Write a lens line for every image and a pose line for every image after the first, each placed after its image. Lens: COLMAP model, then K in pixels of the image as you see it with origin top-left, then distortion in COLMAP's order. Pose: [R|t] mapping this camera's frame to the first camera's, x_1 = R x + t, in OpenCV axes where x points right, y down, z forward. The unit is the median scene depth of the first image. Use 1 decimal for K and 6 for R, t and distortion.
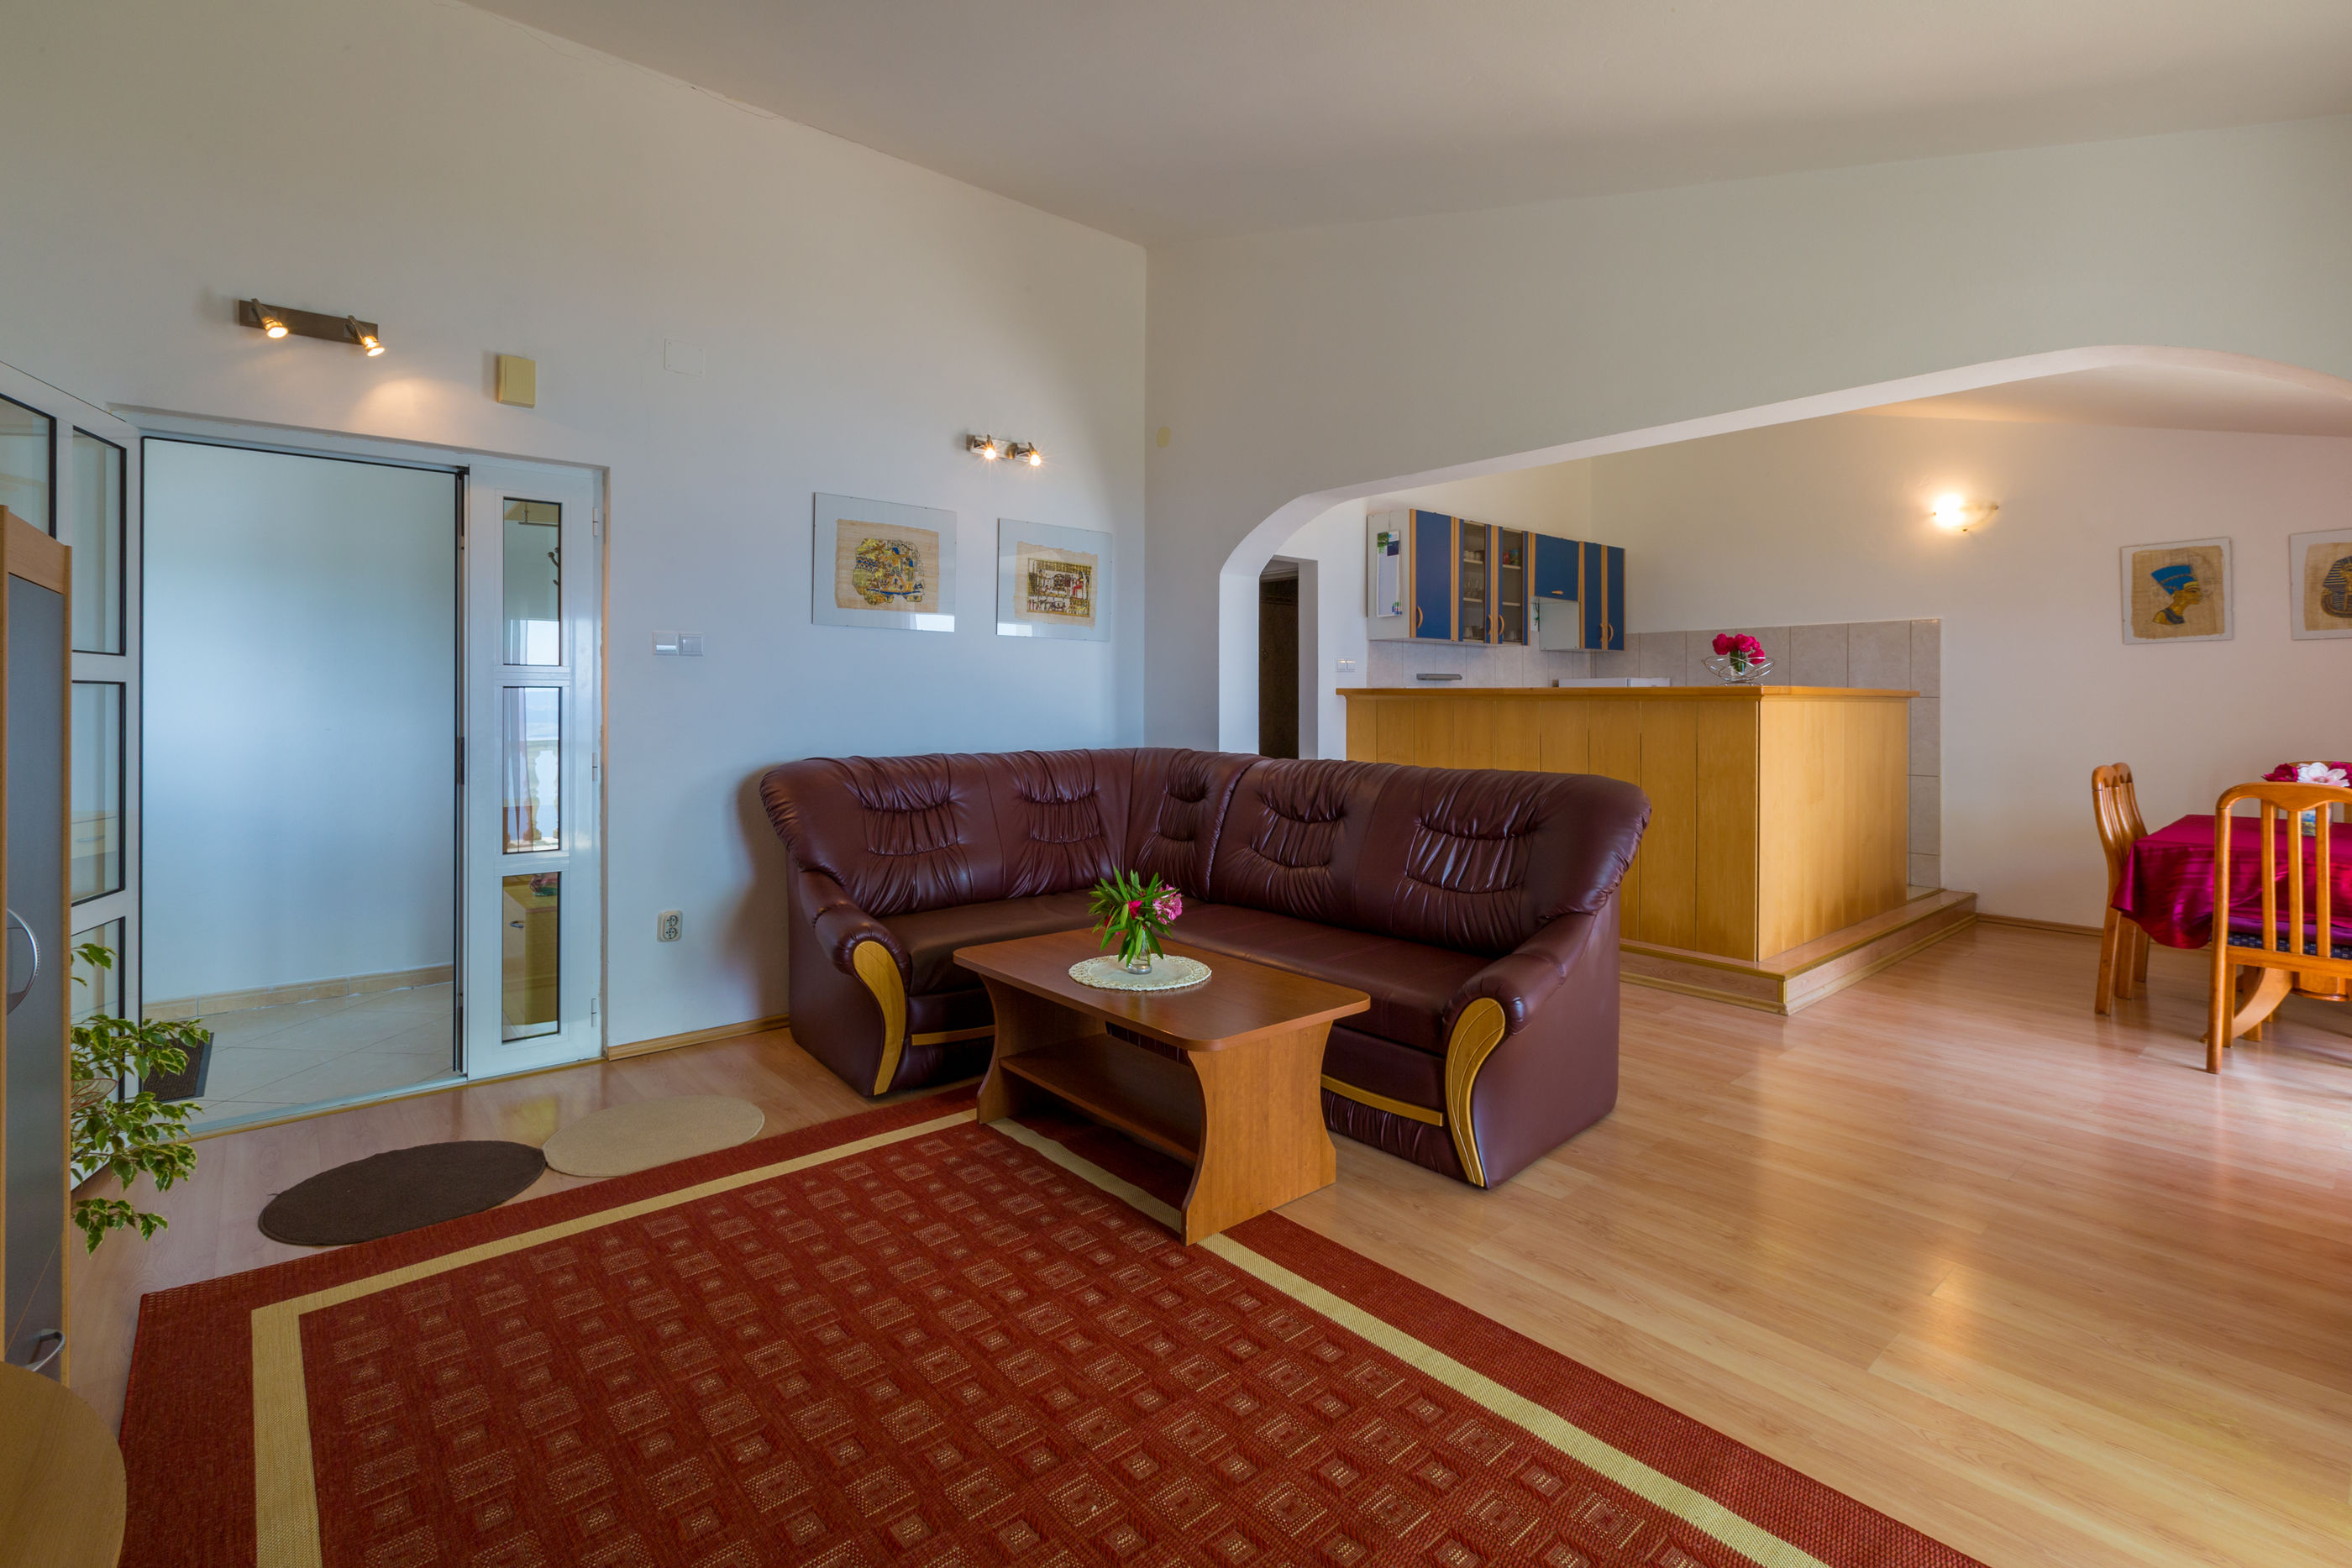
lens RADIAL K [[1085.1, 0, 1159.8], [0, 1085.1, 719.1], [0, 0, 1]] dist [0.000259, -0.002467]
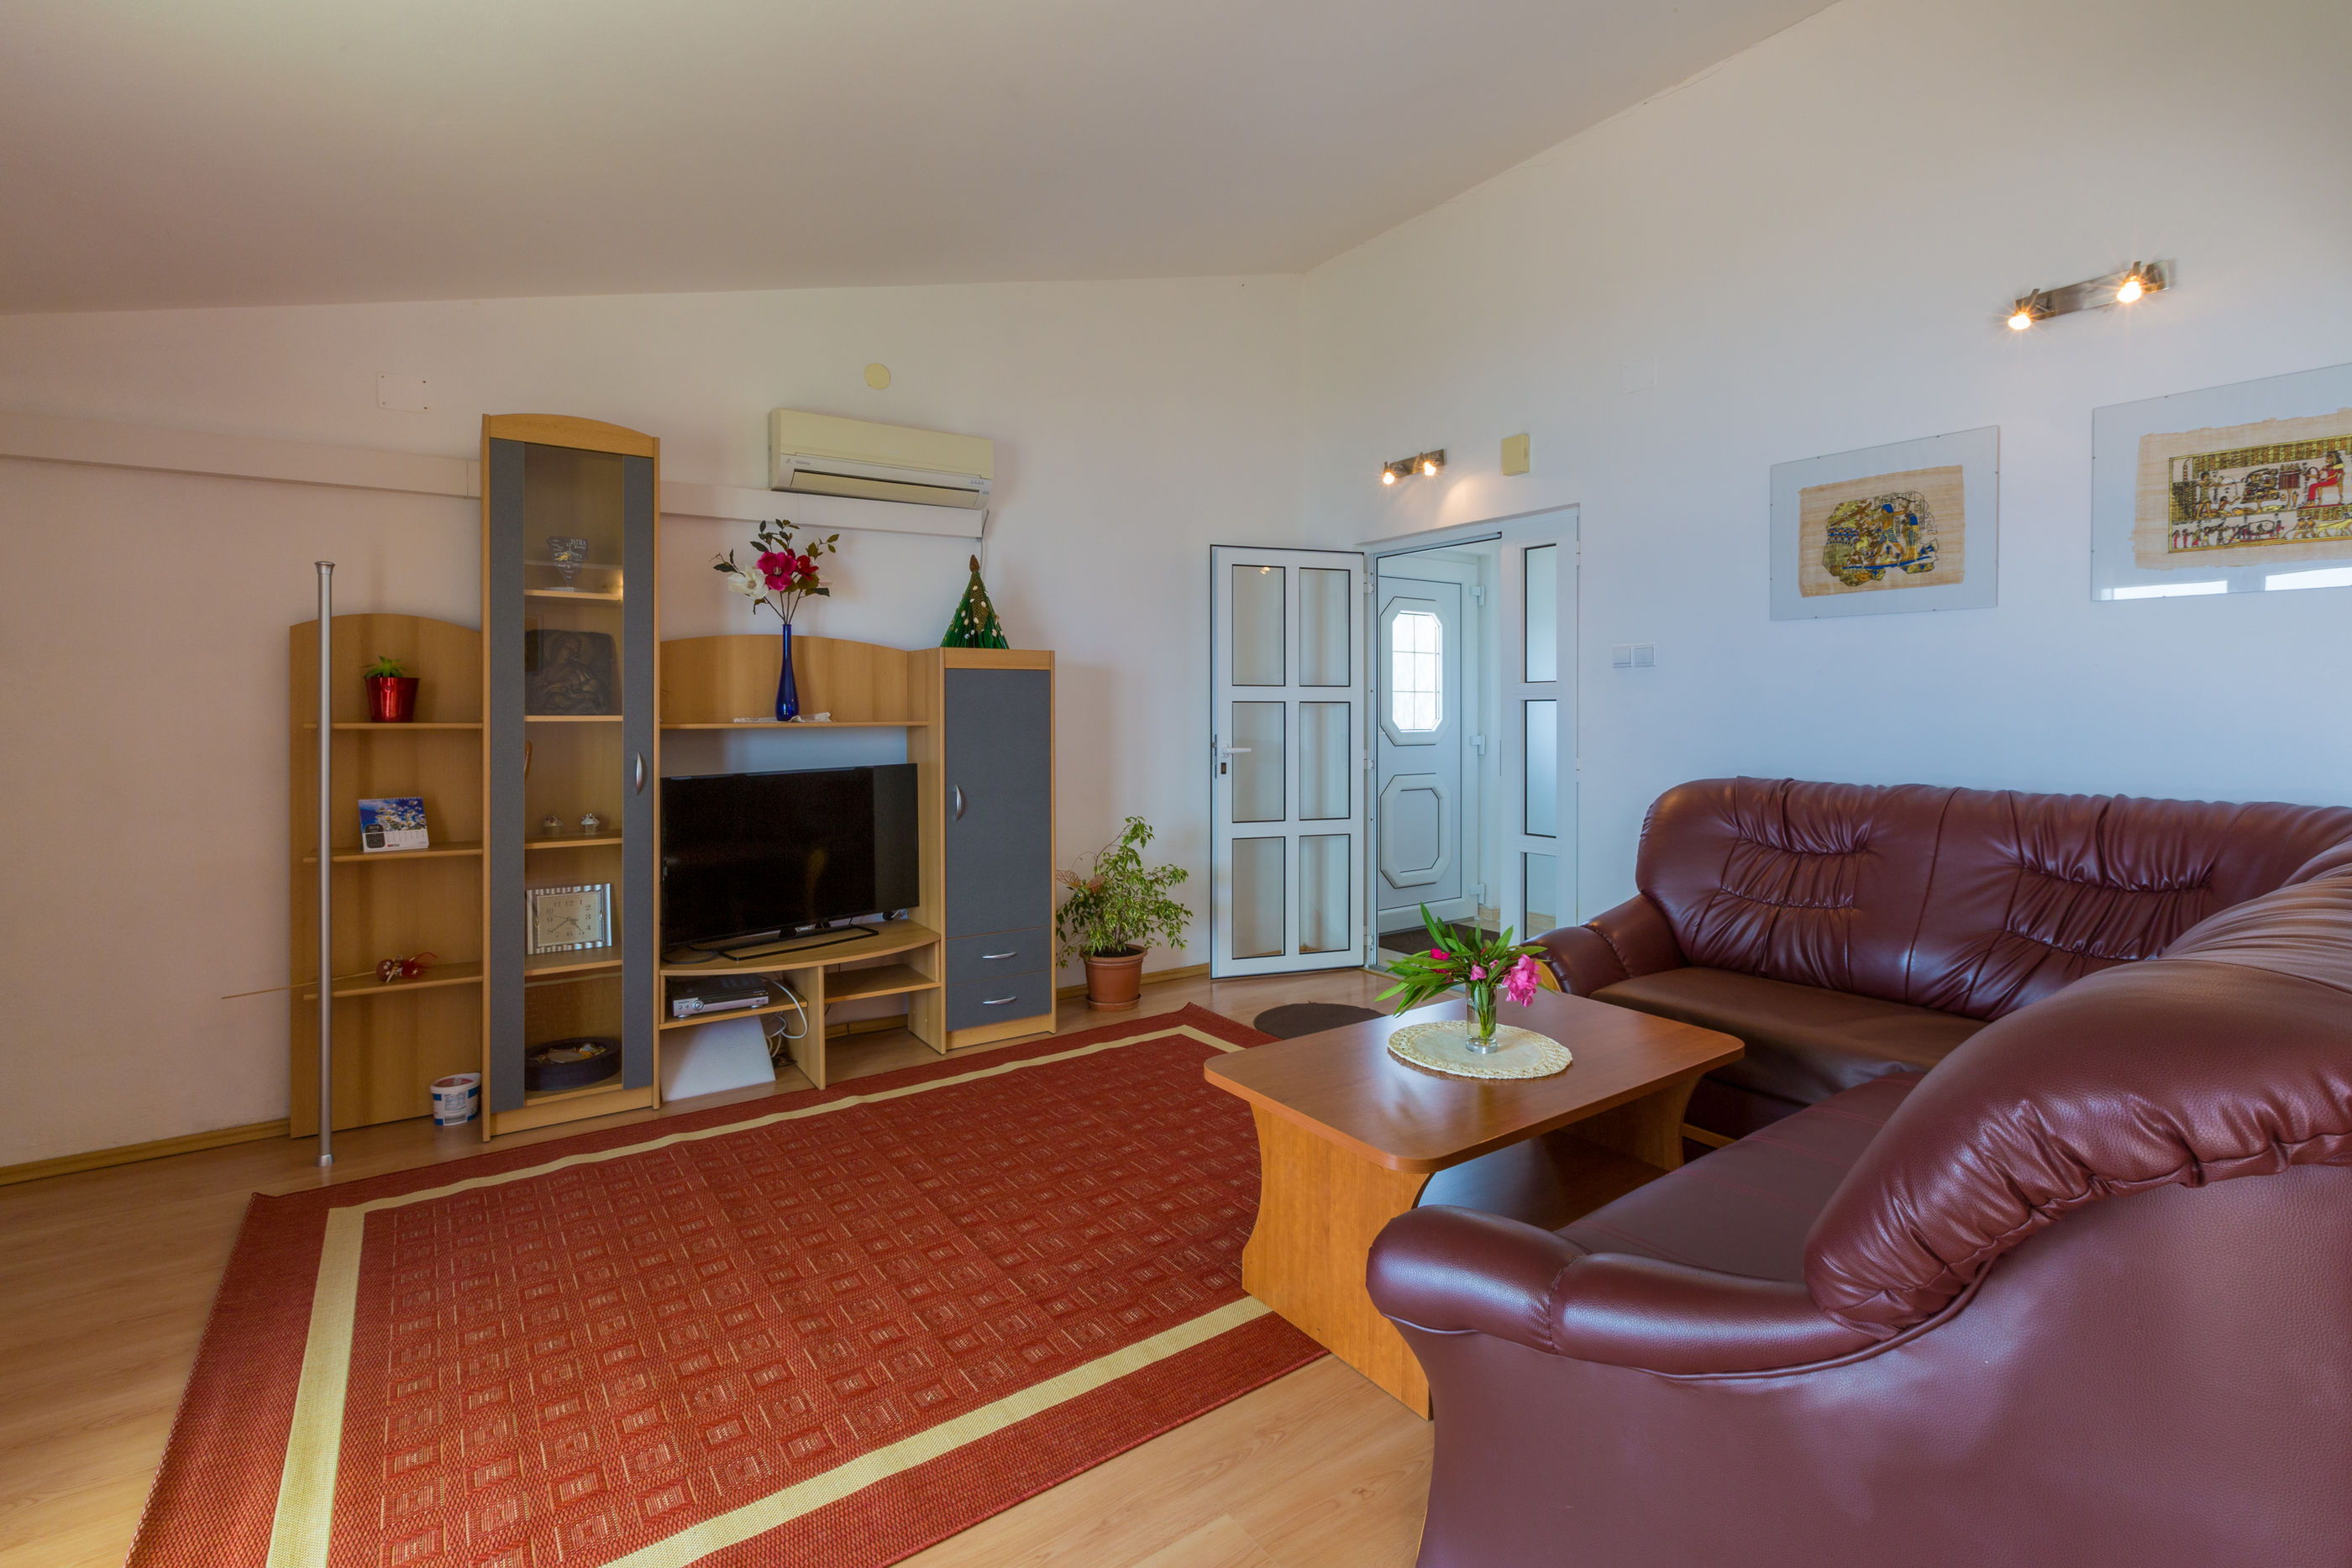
lens RADIAL K [[1085.1, 0, 1167.6], [0, 1085.1, 724.5], [0, 0, 1]] dist [0.000259, -0.002467]
pose [[-0.110546, 0.011246, -0.993807, 0.559003], [-0.014715, 0.999808, 0.012951, -0.009252], [0.993762, 0.016055, -0.110359, 0.598286]]
